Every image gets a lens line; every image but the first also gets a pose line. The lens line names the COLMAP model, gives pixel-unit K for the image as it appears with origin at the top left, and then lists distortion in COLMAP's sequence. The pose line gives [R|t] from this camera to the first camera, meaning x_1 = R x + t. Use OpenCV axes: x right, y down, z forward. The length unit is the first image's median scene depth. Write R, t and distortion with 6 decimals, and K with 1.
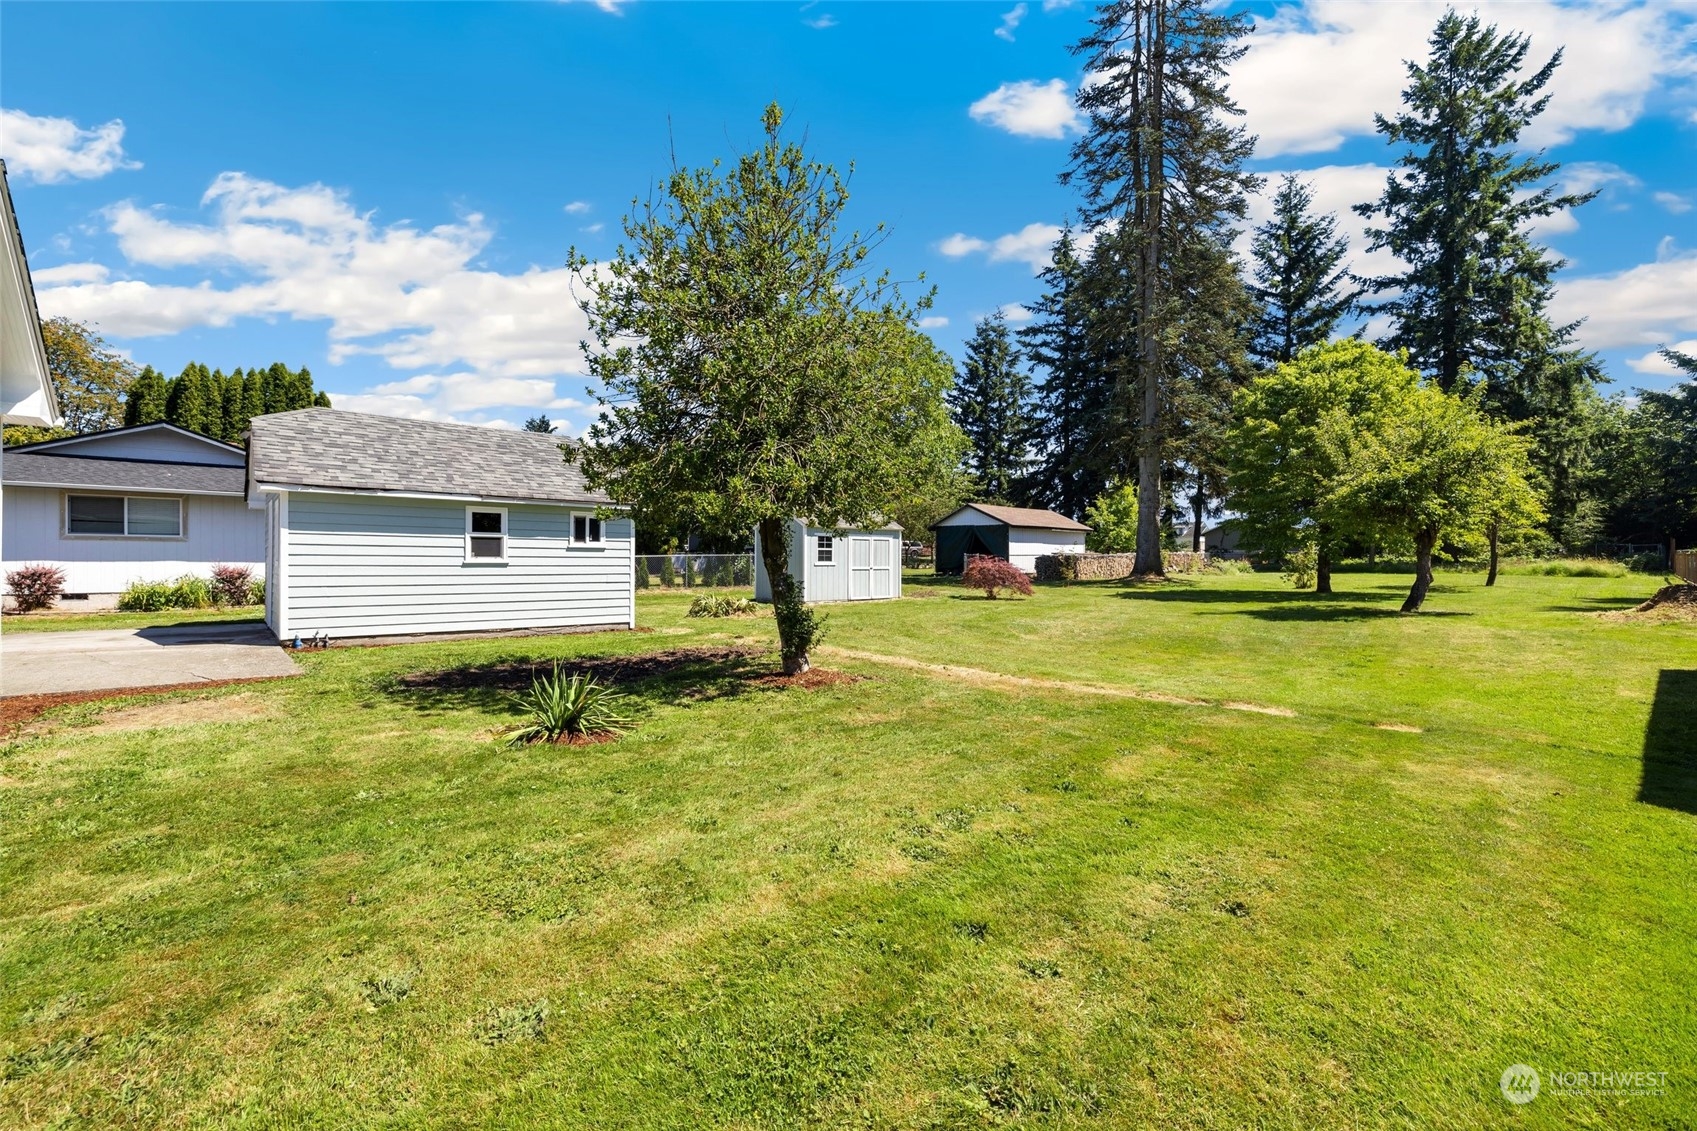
lens RADIAL K [[722.1, 0, 848.5], [0, 722.1, 562.3], [0, 0, 1]] dist [-0.000108, 0.000129]
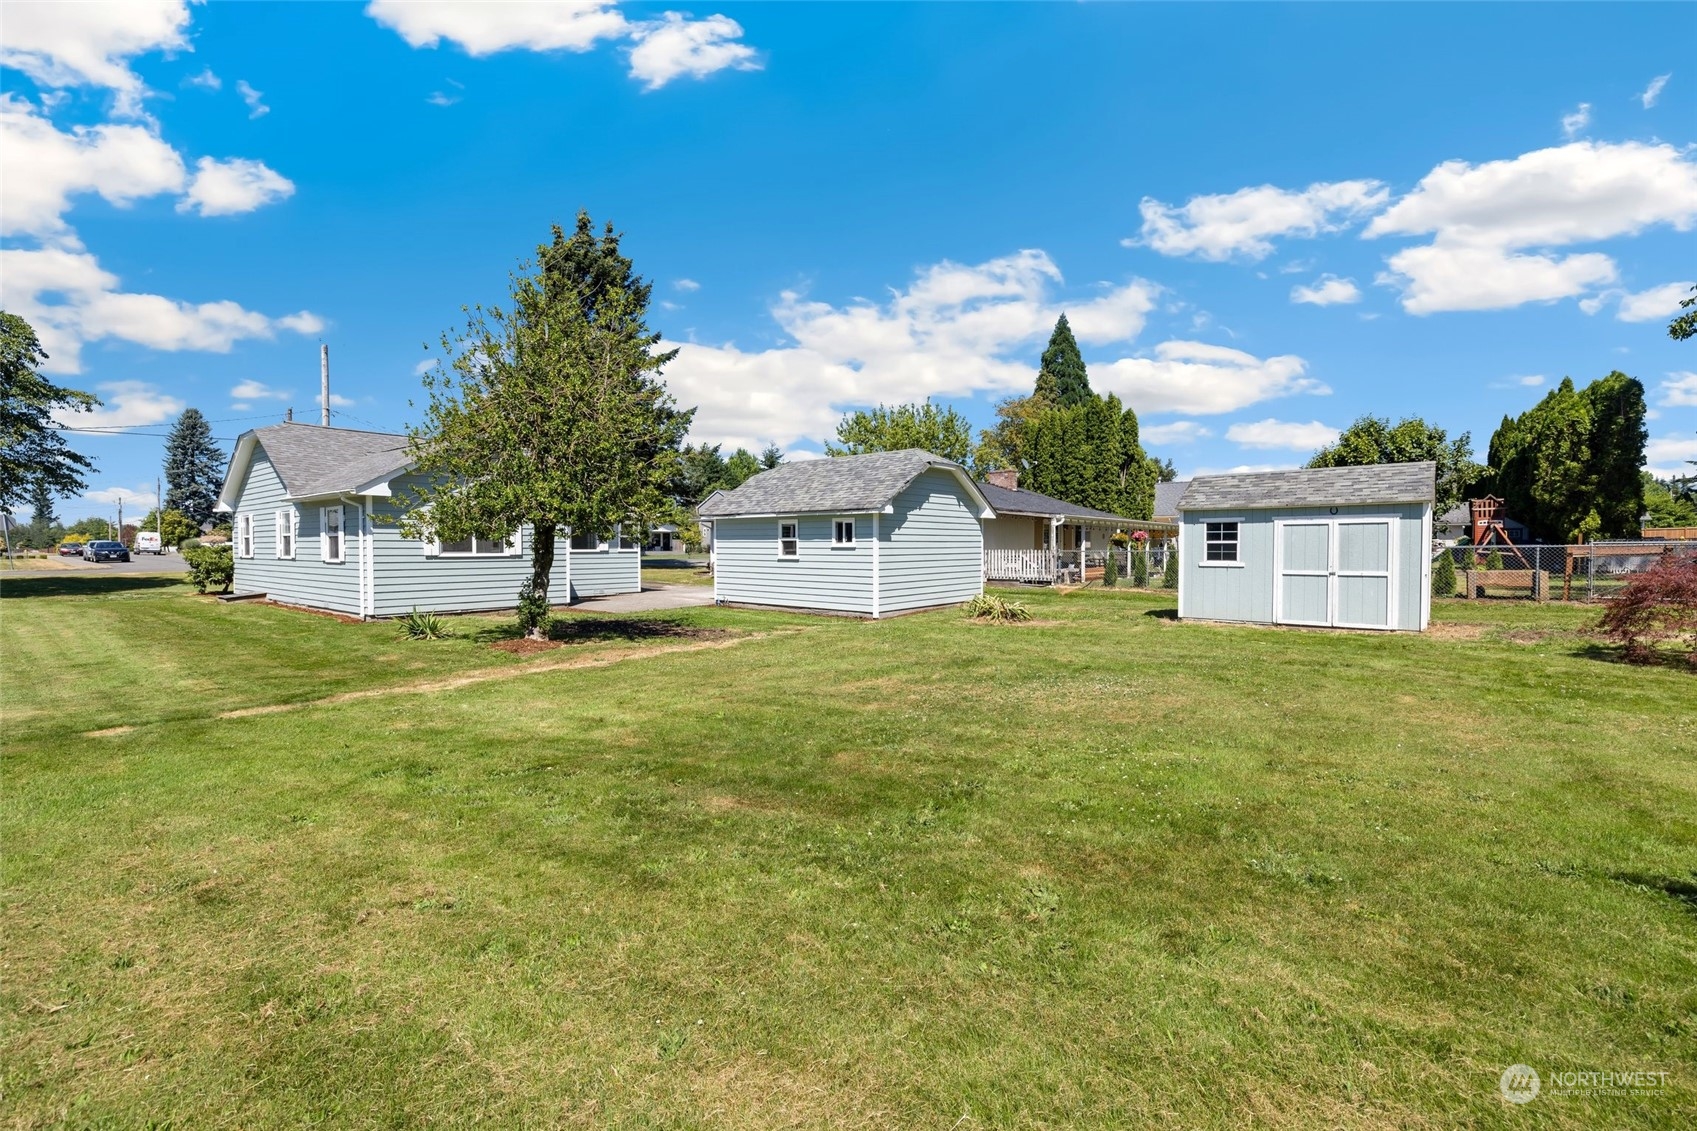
lens RADIAL K [[722.1, 0, 848.5], [0, 722.1, 562.0], [0, 0, 1]] dist [-0.000108, 0.000129]
pose [[0.149386, 0.016931, -0.988634, 0.517762], [-0.000541, 0.999855, 0.017042, -0.009841], [0.988779, -0.002011, 0.149373, 0.504740]]
